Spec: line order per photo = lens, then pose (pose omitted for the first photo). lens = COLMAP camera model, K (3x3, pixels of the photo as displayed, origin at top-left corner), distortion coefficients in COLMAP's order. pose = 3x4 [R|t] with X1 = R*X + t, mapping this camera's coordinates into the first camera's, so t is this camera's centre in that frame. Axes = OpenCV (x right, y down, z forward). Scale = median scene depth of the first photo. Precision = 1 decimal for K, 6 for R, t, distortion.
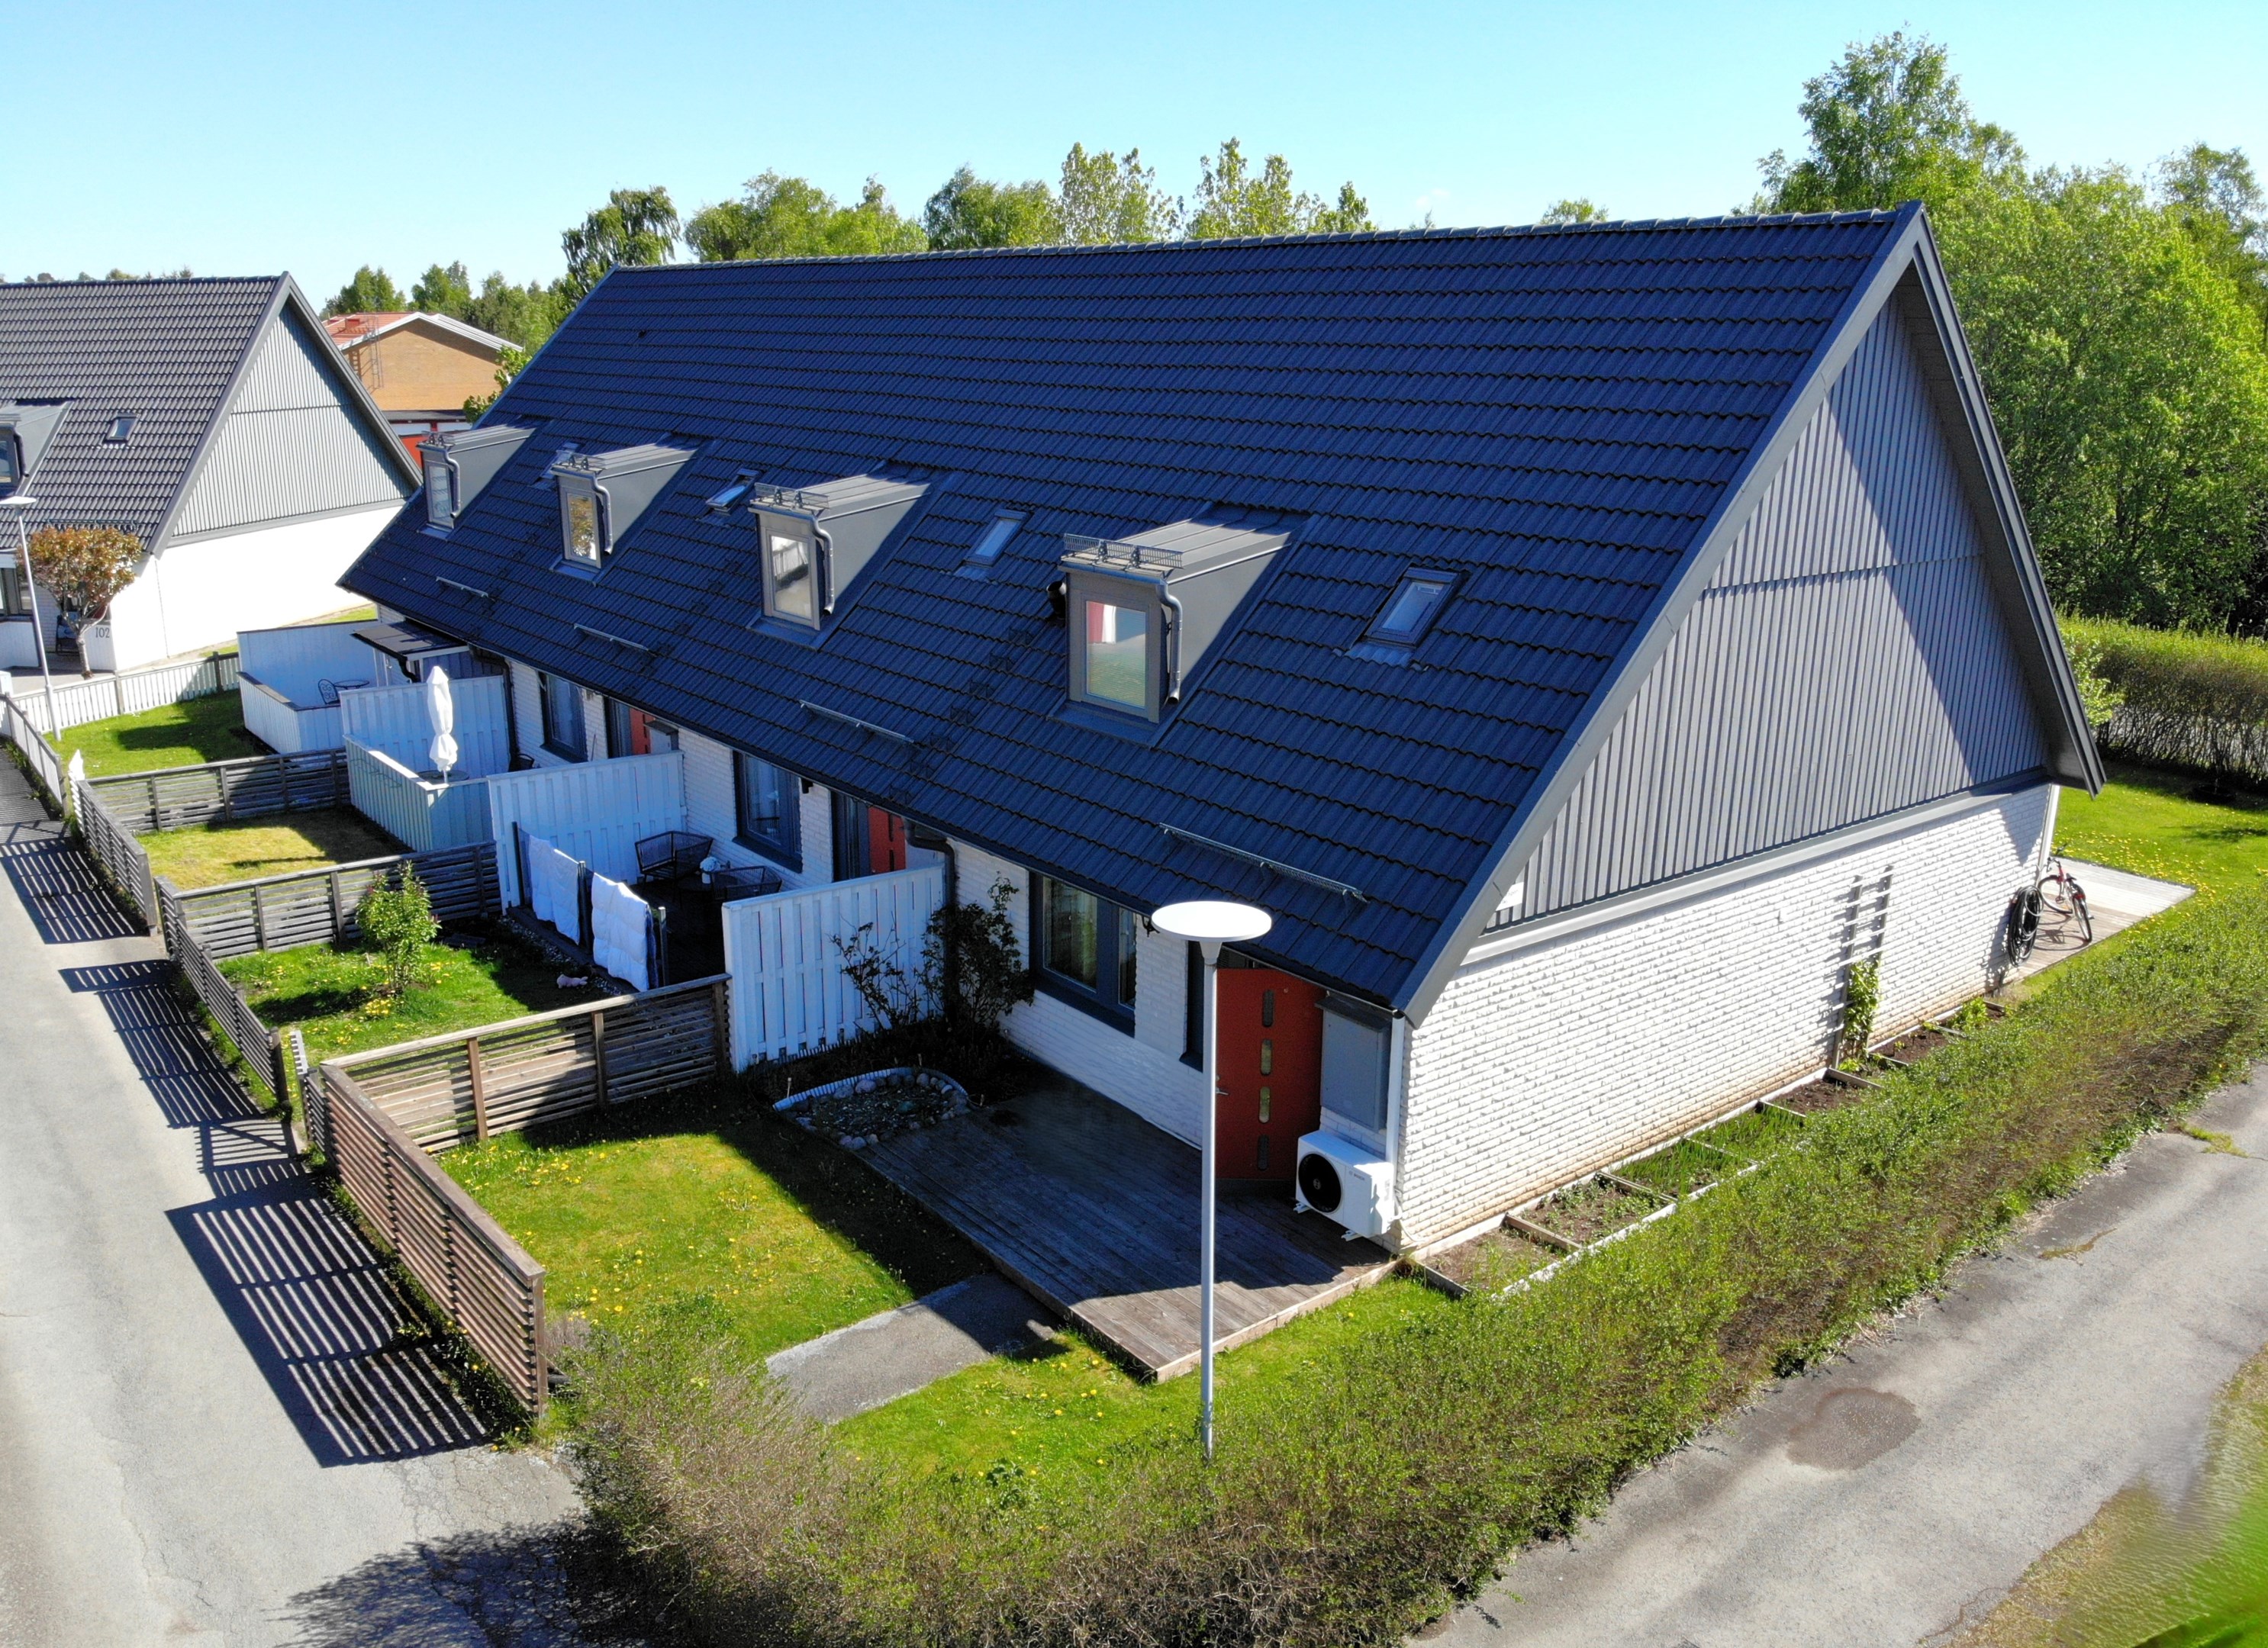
lens RADIAL K [[1757.8, 0, 1154.8], [0, 1757.8, 832.5], [0, 0, 1]] dist [-0.003213, -0.055238]
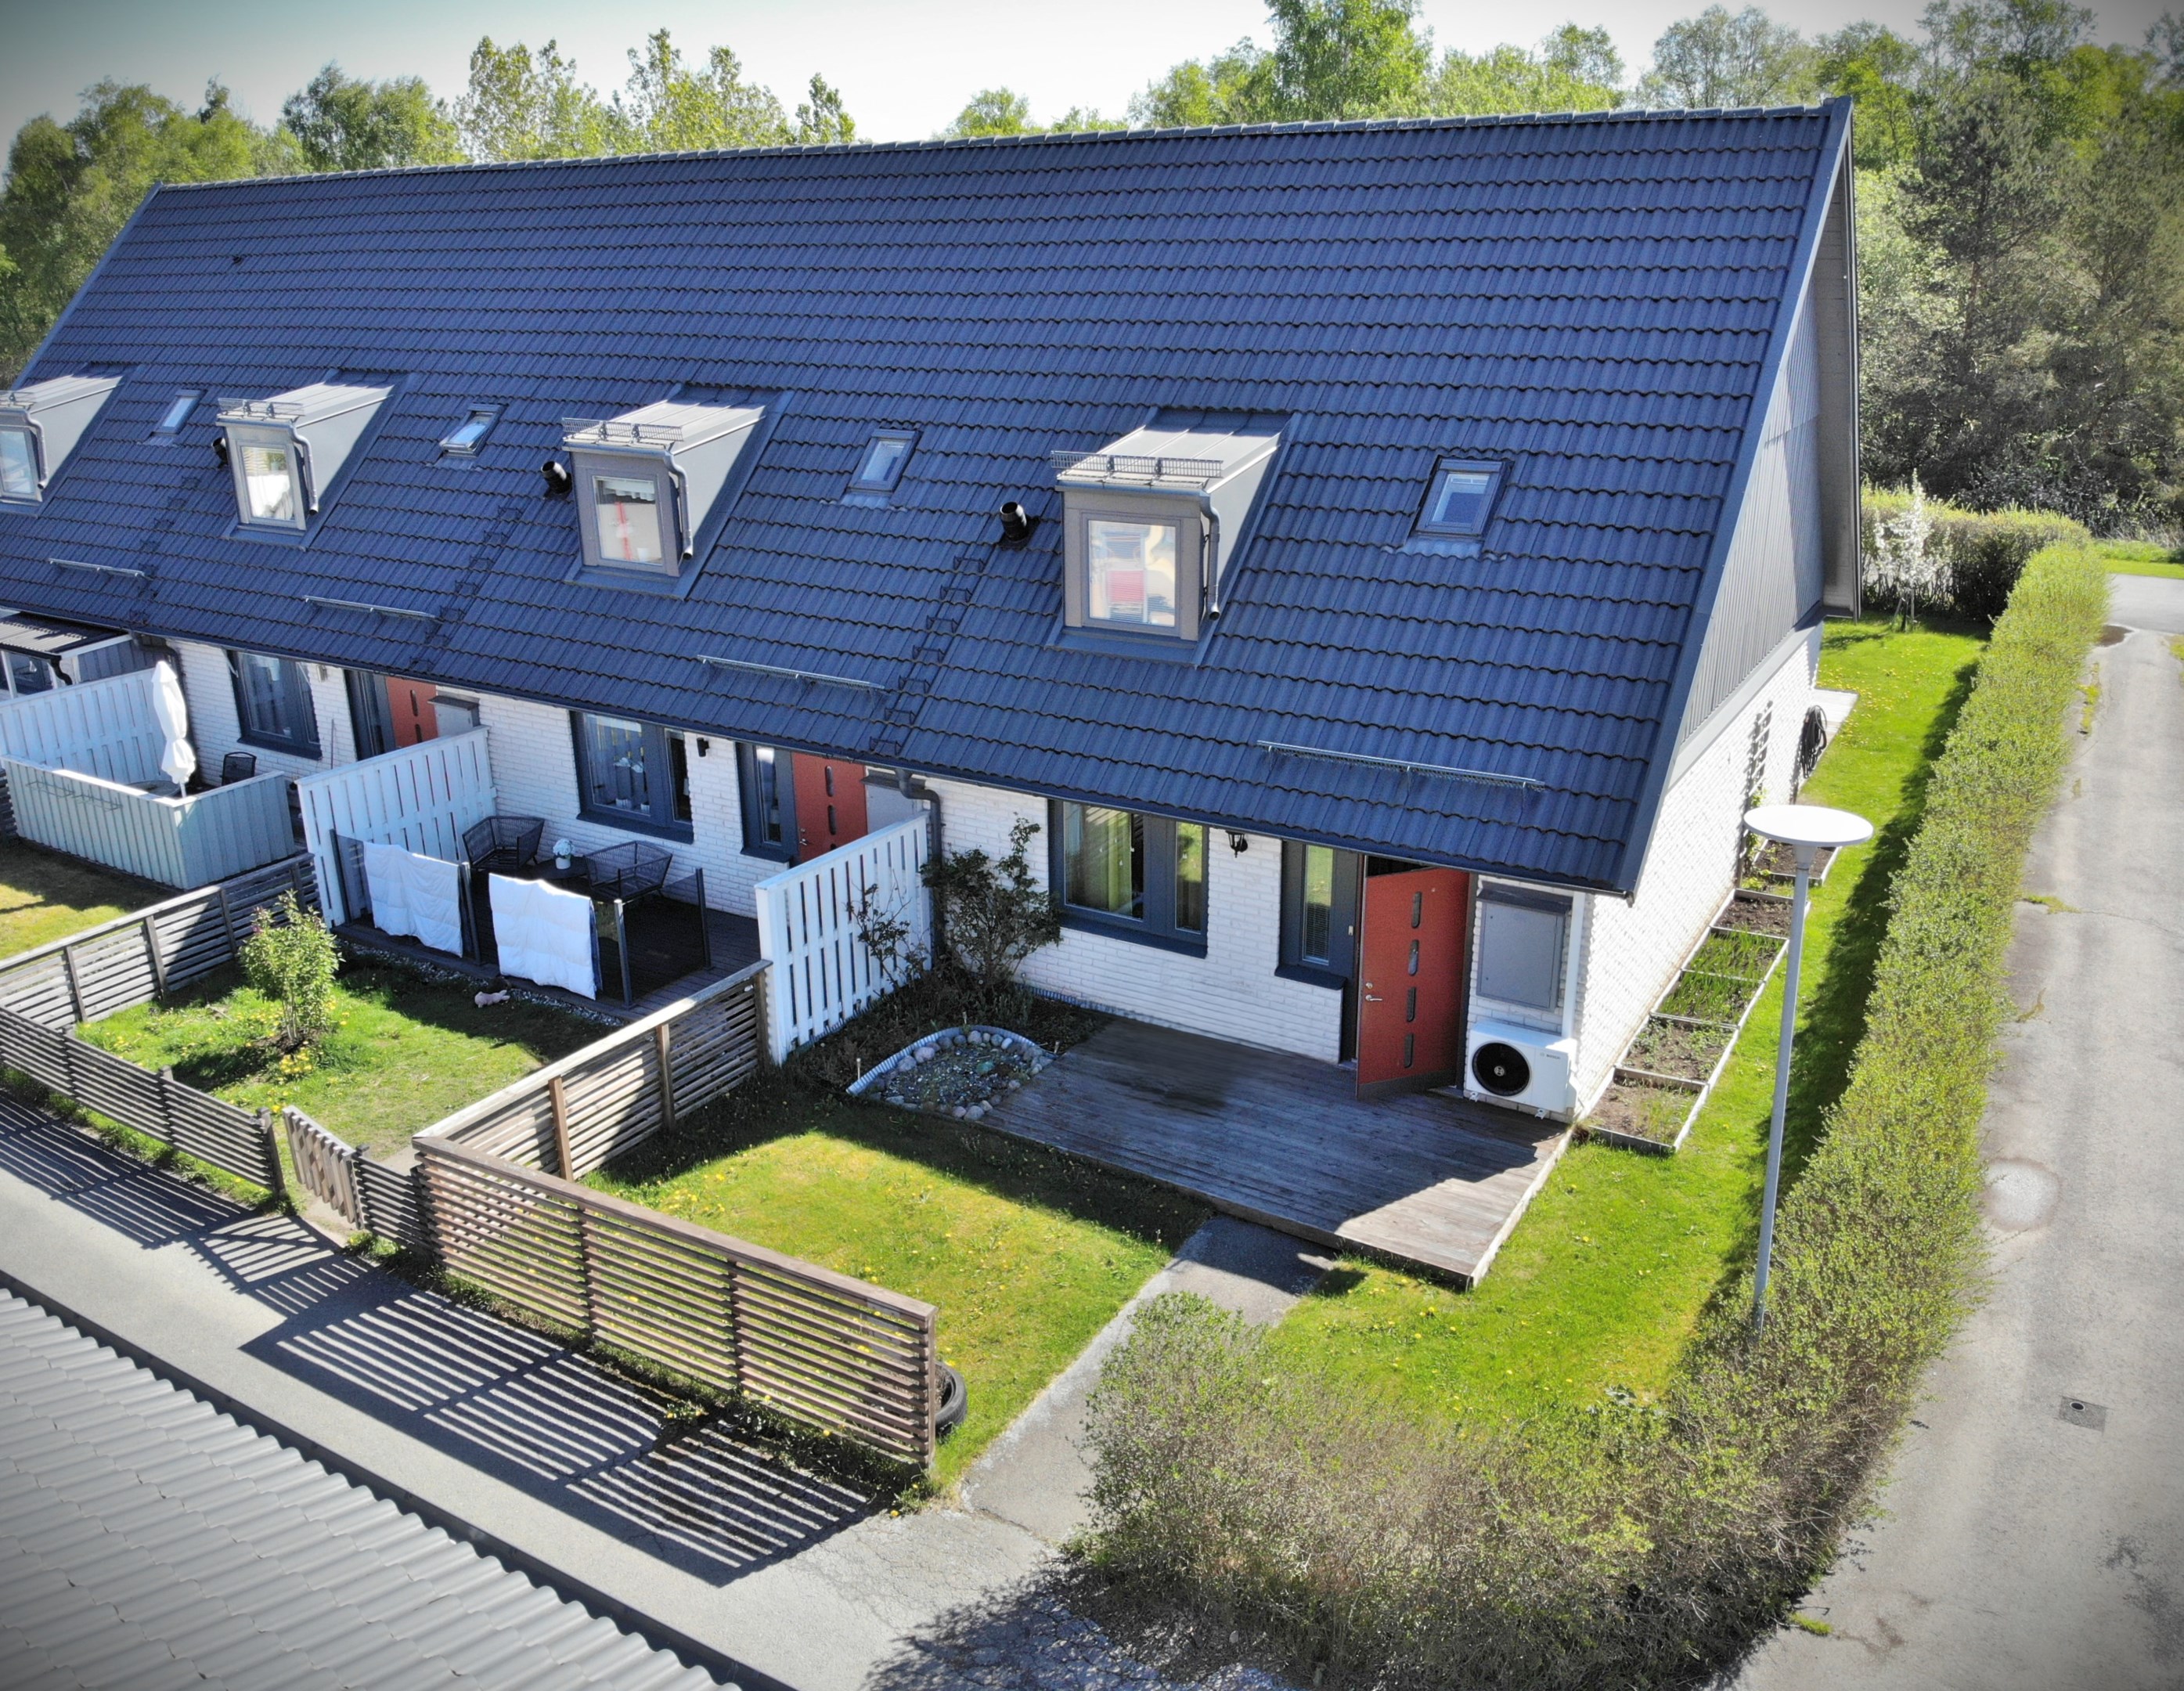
lens RADIAL K [[1705.6, 0, 1086.9], [0, 1705.6, 863.5], [0, 0, 1]] dist [-0.013615, -0.044276]
pose [[0.944909, -0.139729, 0.296011, -0.329277], [0.115468, 0.988465, 0.098005, -0.036120], [-0.306290, -0.058426, 0.950144, 0.103295]]
